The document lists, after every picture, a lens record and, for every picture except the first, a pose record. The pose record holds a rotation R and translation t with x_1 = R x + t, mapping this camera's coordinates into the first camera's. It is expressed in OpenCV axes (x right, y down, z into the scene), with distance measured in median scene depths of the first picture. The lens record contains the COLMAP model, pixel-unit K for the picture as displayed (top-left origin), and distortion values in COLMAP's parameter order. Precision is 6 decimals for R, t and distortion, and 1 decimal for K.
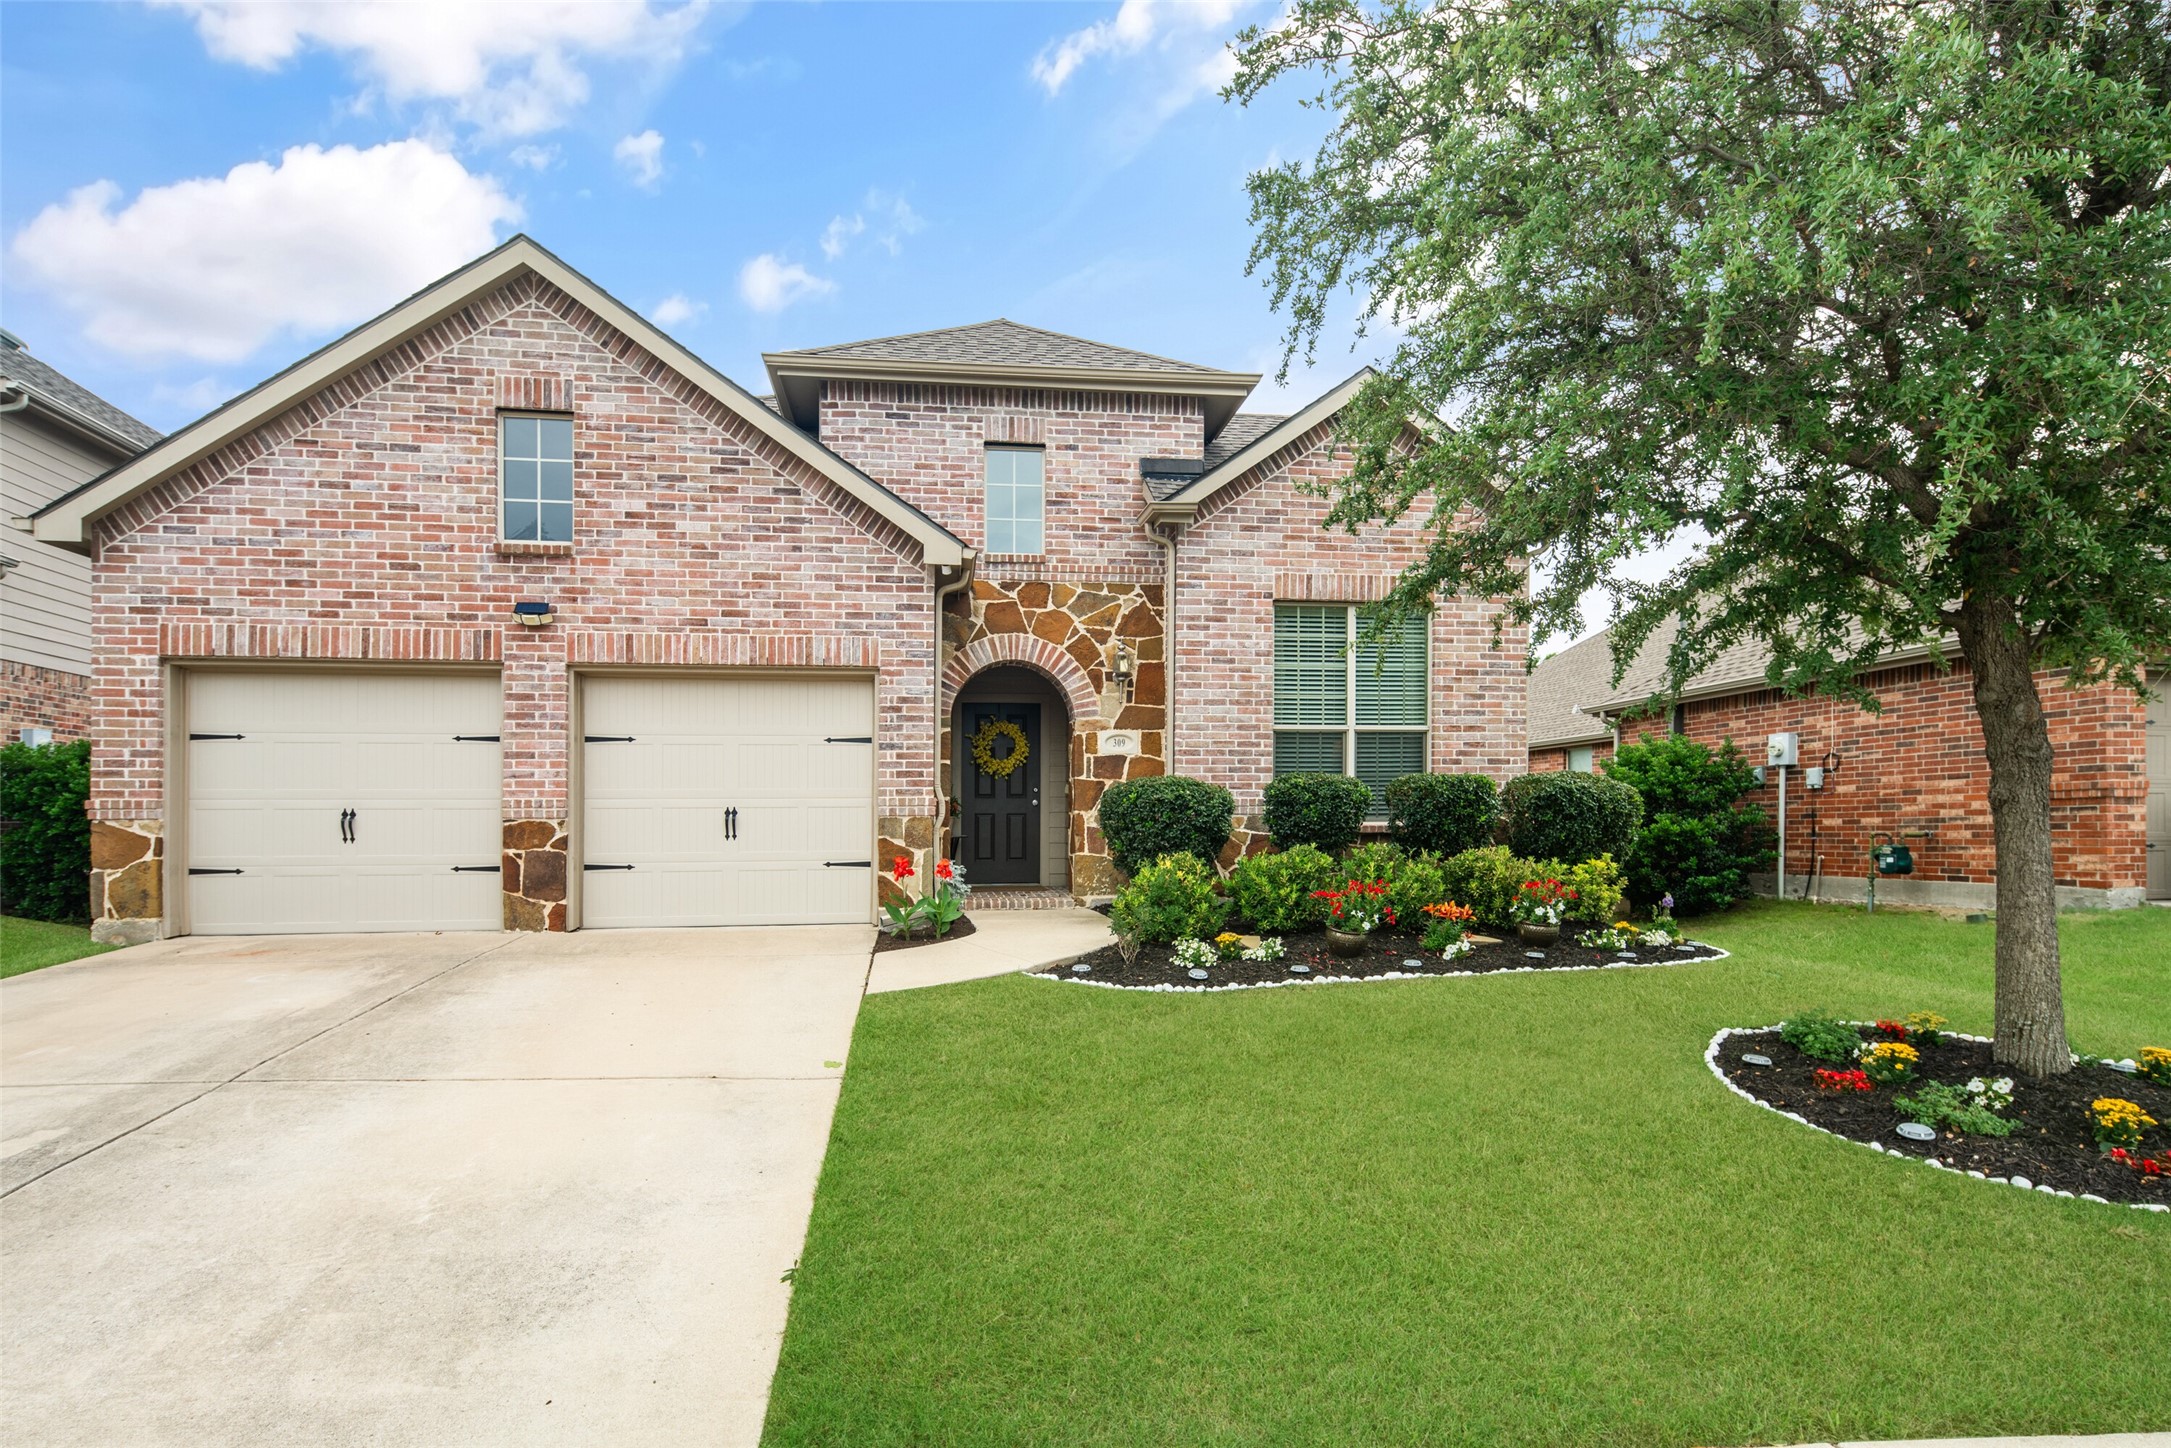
lens RADIAL K [[1043.6, 0, 1037.1], [0, 1043.6, 693.4], [0, 0, 1]] dist [0.002471, -0.002449]
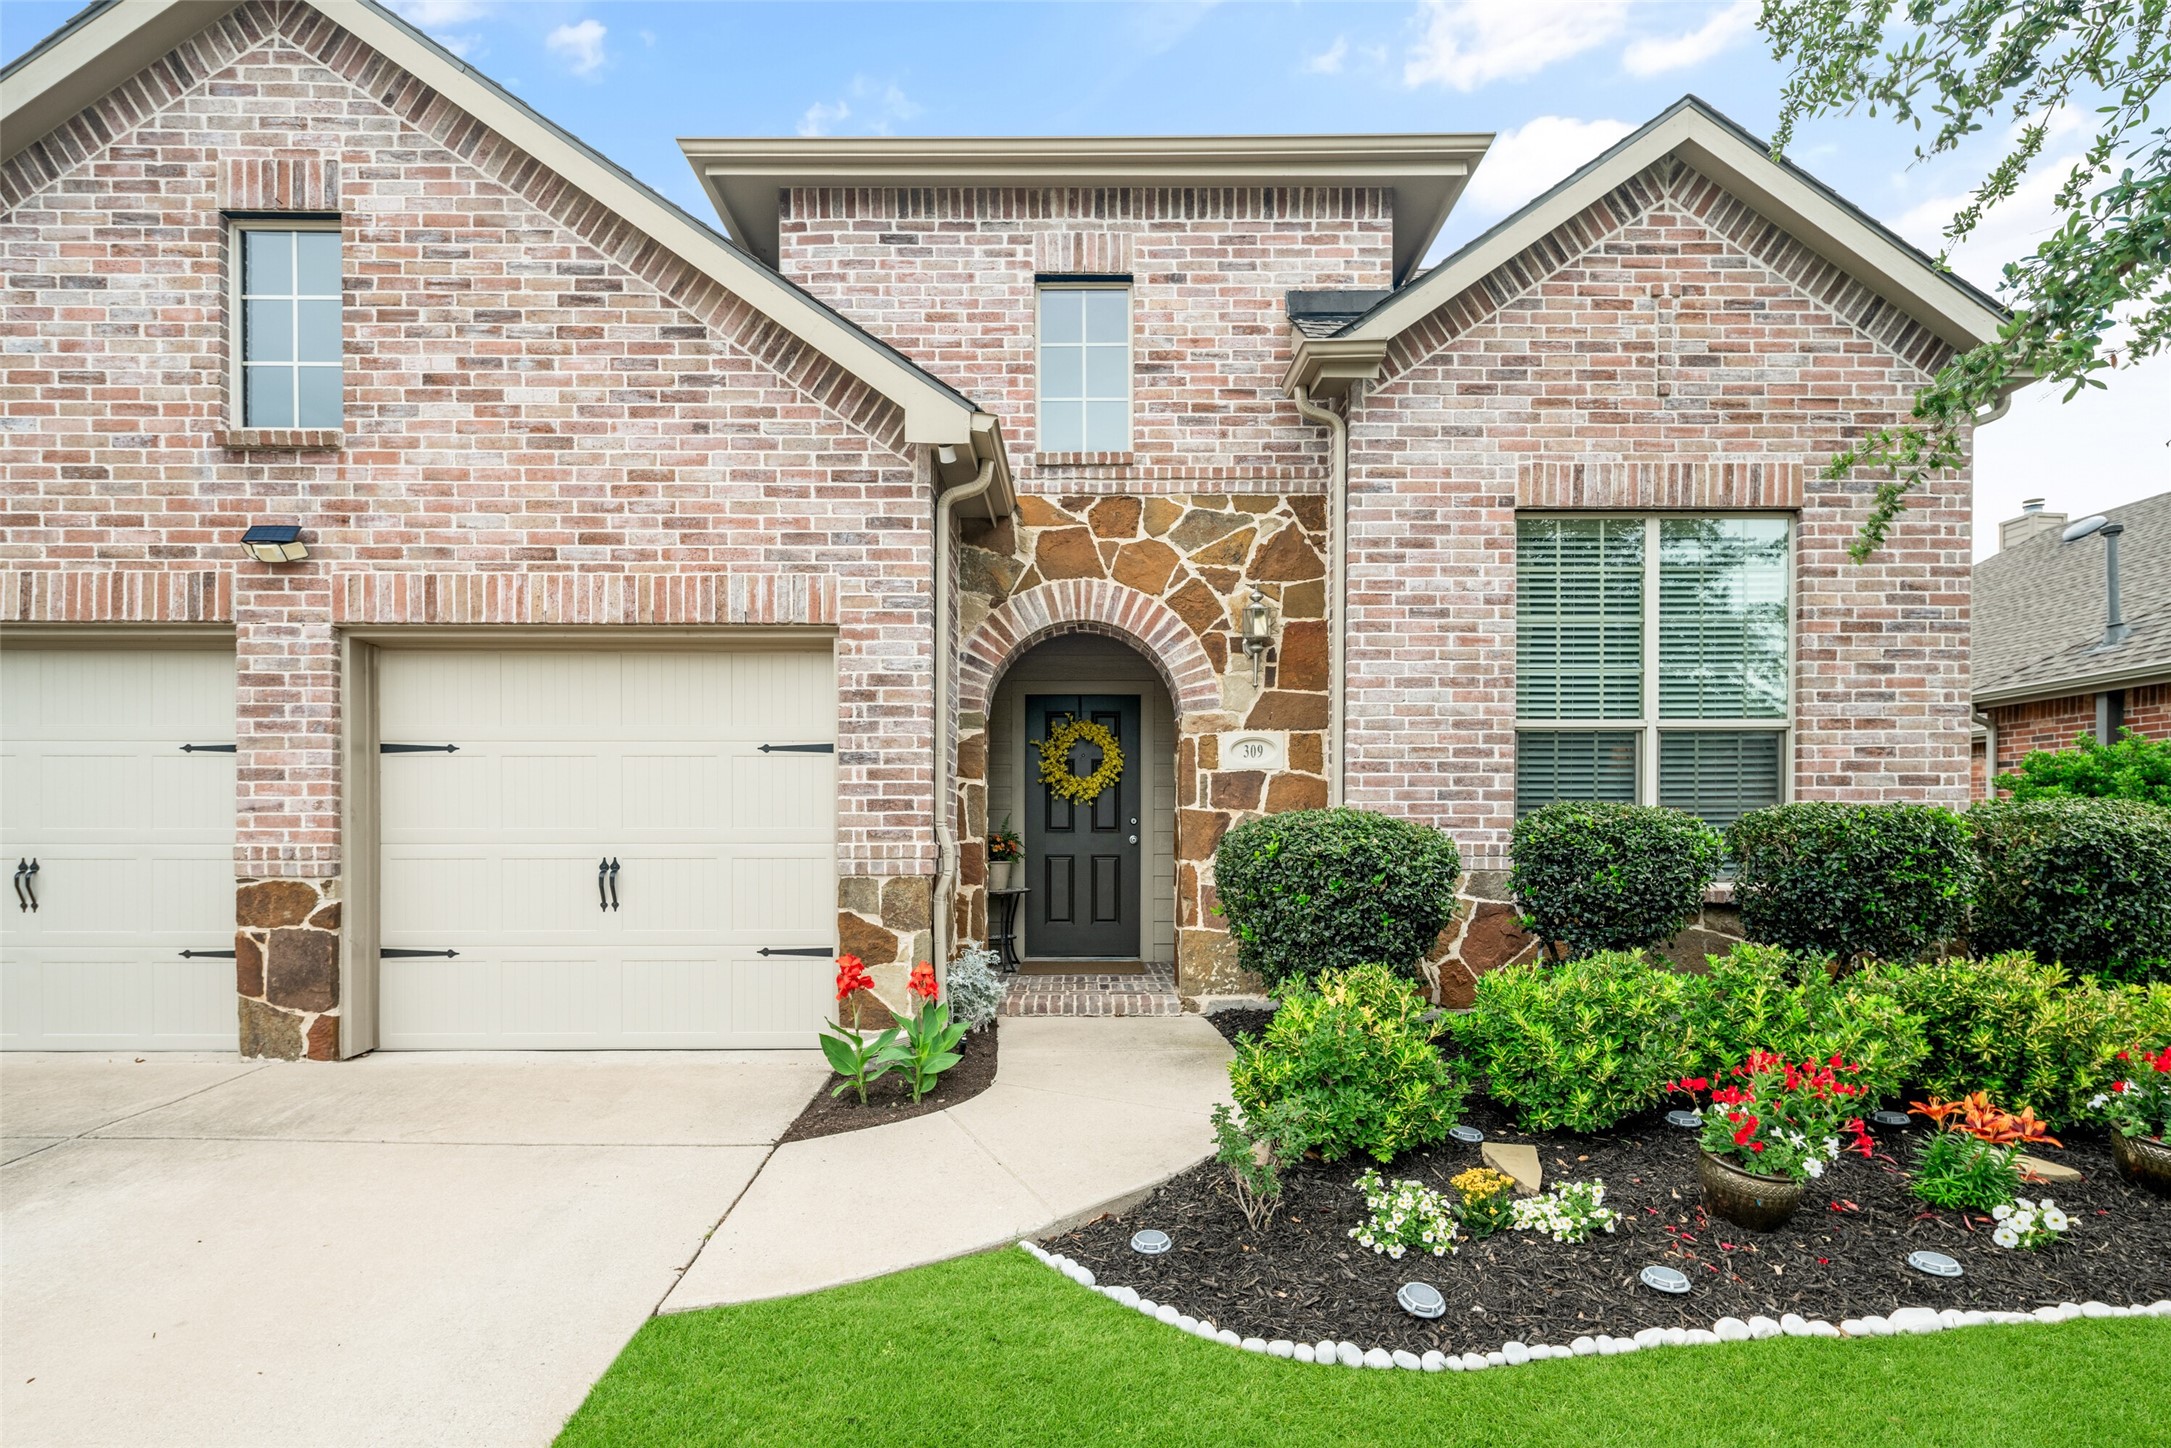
lens RADIAL K [[1043.6, 0, 1067.1], [0, 1043.6, 741.1], [0, 0, 1]] dist [0.002471, -0.002449]
pose [[0.993291, -0.005513, -0.115506, 0.046607], [0.009524, 0.999370, 0.034203, 0.022064], [0.115245, -0.035073, 0.992718, 0.428267]]
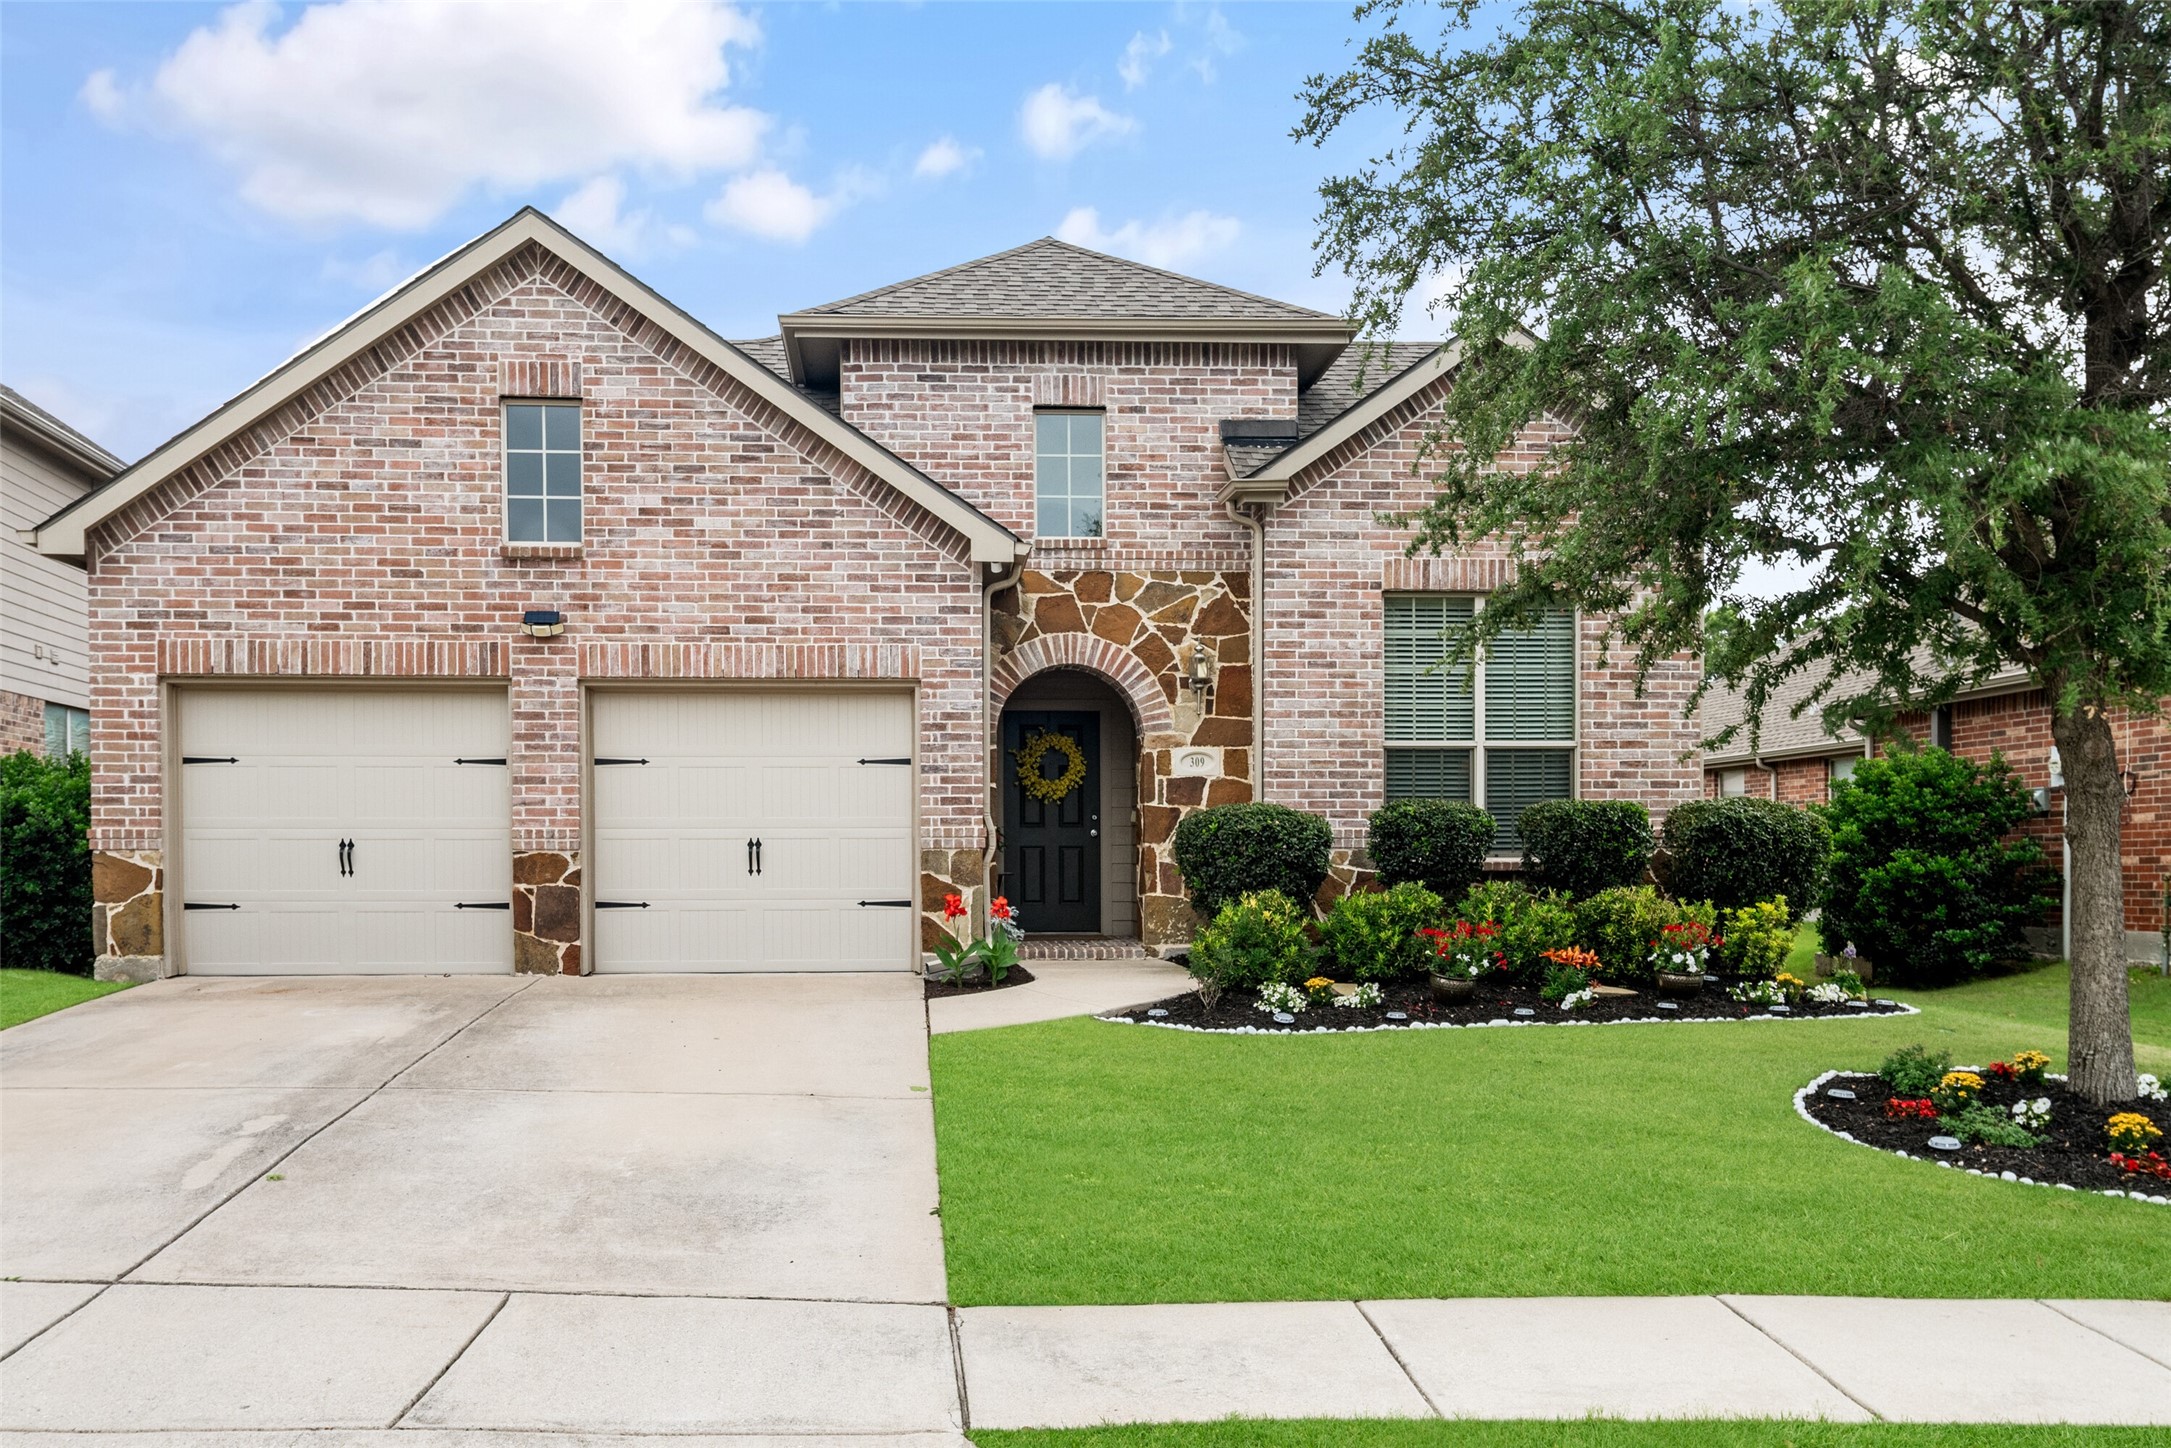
lens RADIAL K [[1593.4, 0, 938.6], [0, 1593.4, 644.9], [0, 0, 1]] dist [0.001433, -0.002050]
pose [[0.996503, -0.007510, -0.083224, -0.024513], [0.006552, 0.999909, -0.011778, -0.038220], [0.083305, 0.011191, 0.996461, -0.339179]]
